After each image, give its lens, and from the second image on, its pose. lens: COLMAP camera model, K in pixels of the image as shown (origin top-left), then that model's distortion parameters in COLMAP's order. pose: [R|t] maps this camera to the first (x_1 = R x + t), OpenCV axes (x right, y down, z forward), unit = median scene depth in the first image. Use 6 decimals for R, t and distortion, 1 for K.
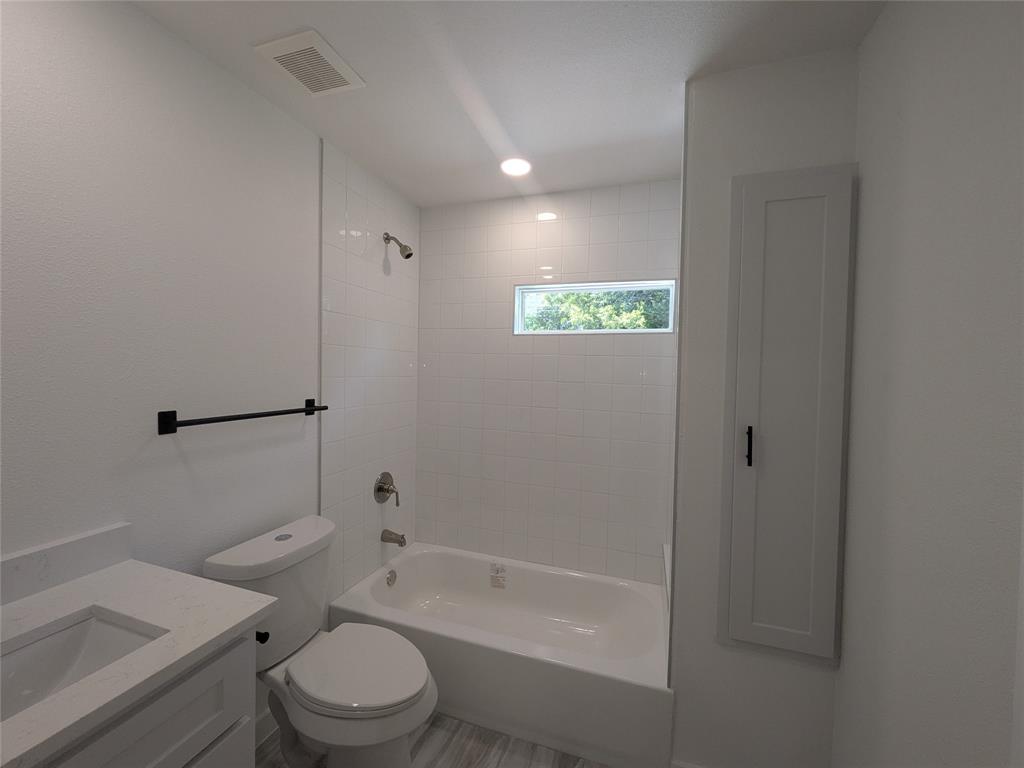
lens RADIAL K [[414.0, 0, 512.8], [0, 414.0, 385.7], [0, 0, 1]] dist [0.004032, 0.000140]
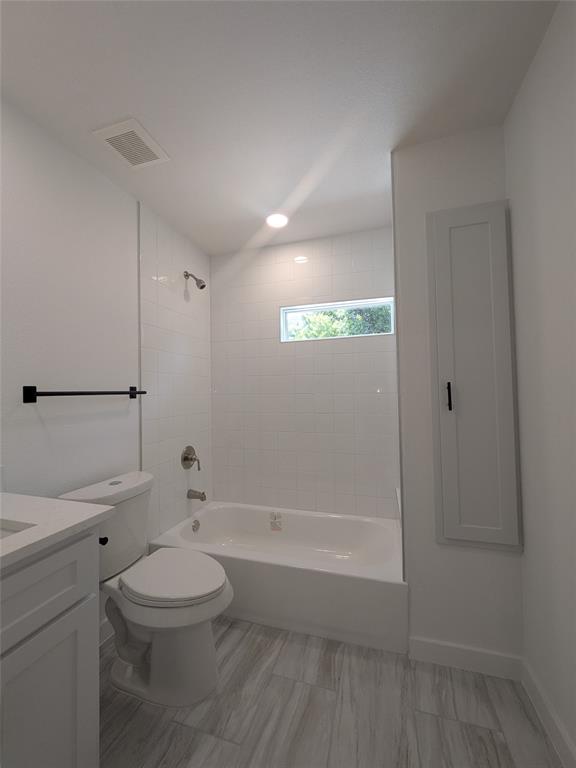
lens RADIAL K [[310.5, 0, 290.2], [0, 310.5, 388.5], [0, 0, 1]] dist [0.004032, 0.000140]
pose [[0.998838, -0.039061, 0.028231, -0.001081], [0.040487, 0.997834, -0.051838, 0.116552], [-0.026145, 0.052921, 0.998256, -0.036580]]
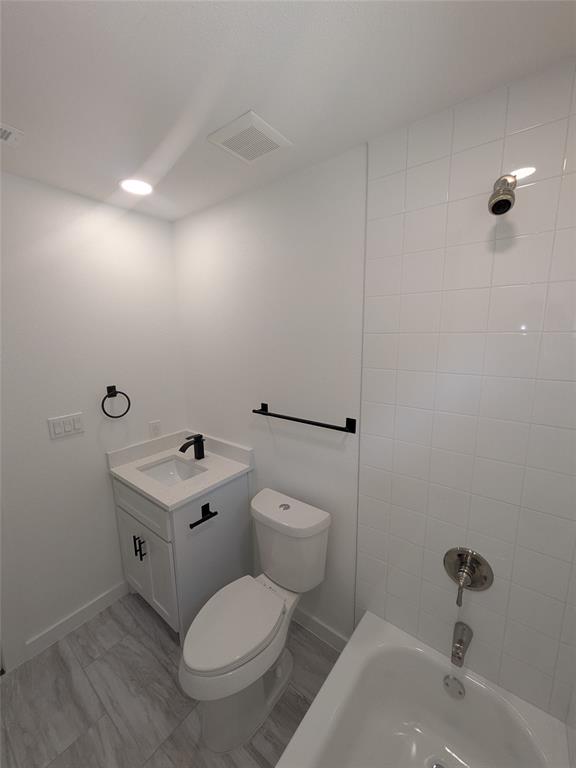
lens RADIAL K [[304.6, 0, 284.1], [0, 304.6, 390.5], [0, 0, 1]] dist [0.010210, 0.000216]
pose [[-0.331159, 0.157472, -0.930342, 0.306665], [-0.032623, 0.983476, 0.178078, -0.180611], [0.943011, 0.089323, -0.320549, 1.115913]]
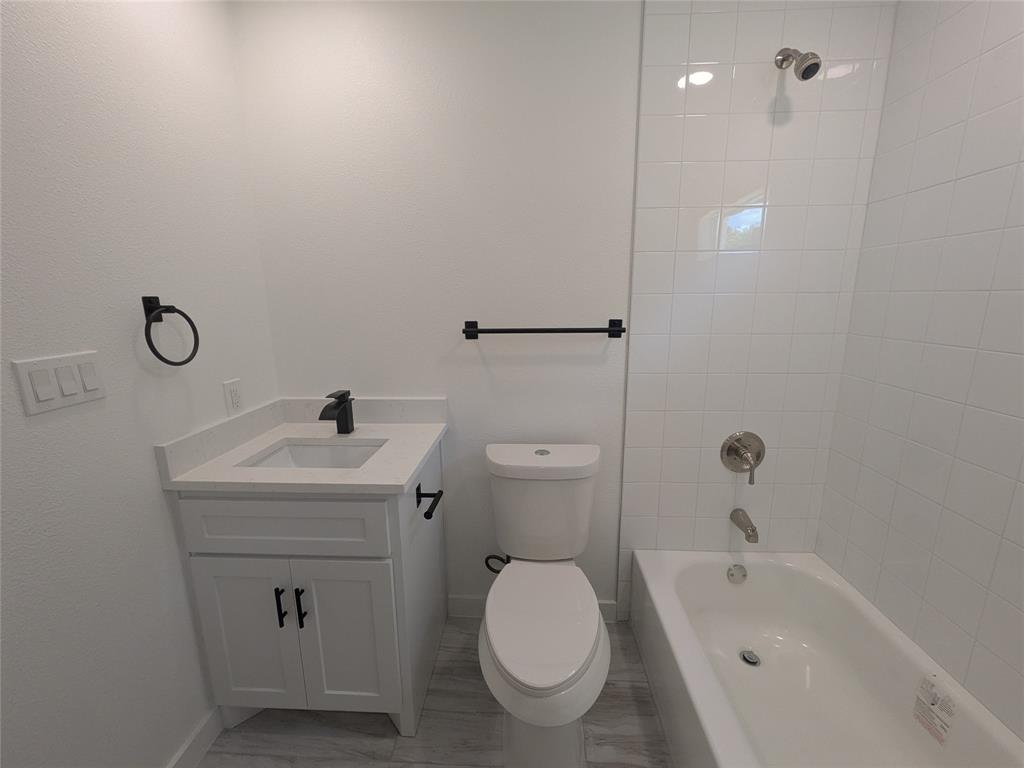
lens RADIAL K [[414.0, 0, 513.1], [0, 414.0, 386.4], [0, 0, 1]] dist [0.004032, 0.000140]
pose [[0.276839, 0.171986, -0.945400, 0.312251], [-0.026204, 0.984838, 0.171487, 0.028456], [0.960559, -0.022701, 0.277148, 0.561657]]
